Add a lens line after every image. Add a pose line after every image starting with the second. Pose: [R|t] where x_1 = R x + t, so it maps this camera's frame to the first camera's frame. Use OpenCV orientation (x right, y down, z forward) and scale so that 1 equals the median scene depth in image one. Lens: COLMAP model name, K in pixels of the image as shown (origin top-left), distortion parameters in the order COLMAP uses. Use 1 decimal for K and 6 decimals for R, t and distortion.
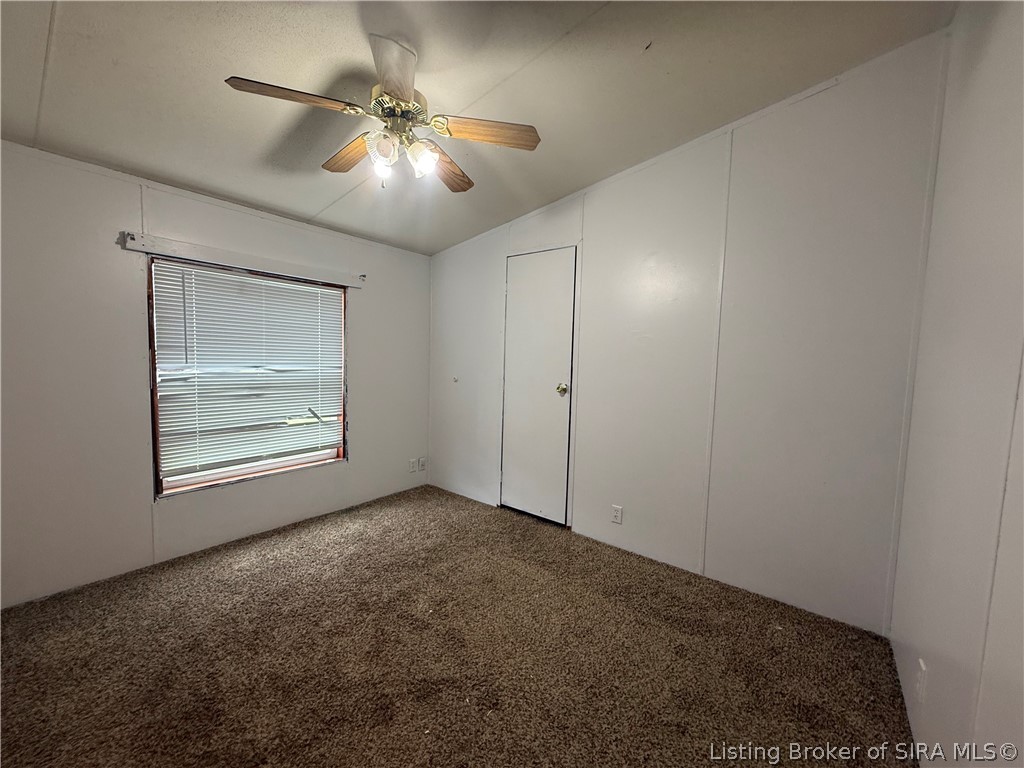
lens RADIAL K [[405.8, 0, 512.1], [0, 405.8, 385.2], [0, 0, 1]] dist [-0.003573, 0.000159]
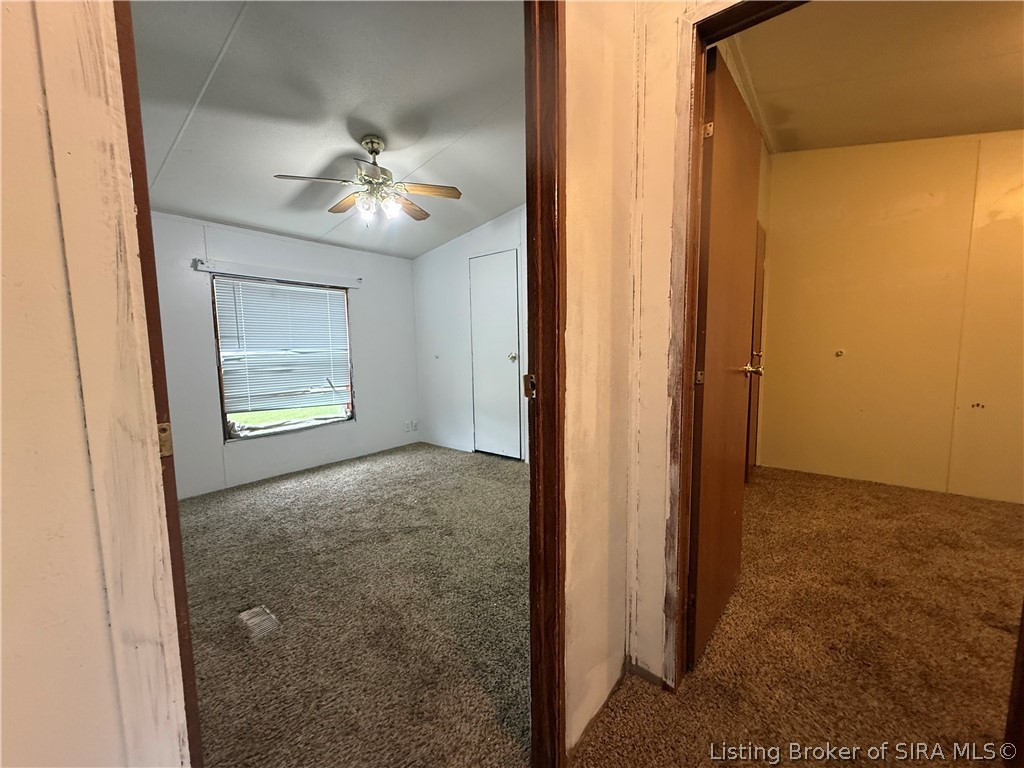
lens RADIAL K [[405.8, 0, 512.0], [0, 405.8, 385.4], [0, 0, 1]] dist [-0.003573, 0.000159]
pose [[0.998819, -0.047249, -0.011313, 0.163253], [0.047498, 0.998610, 0.022838, 0.089680], [0.010218, -0.023348, 0.999675, -0.416024]]
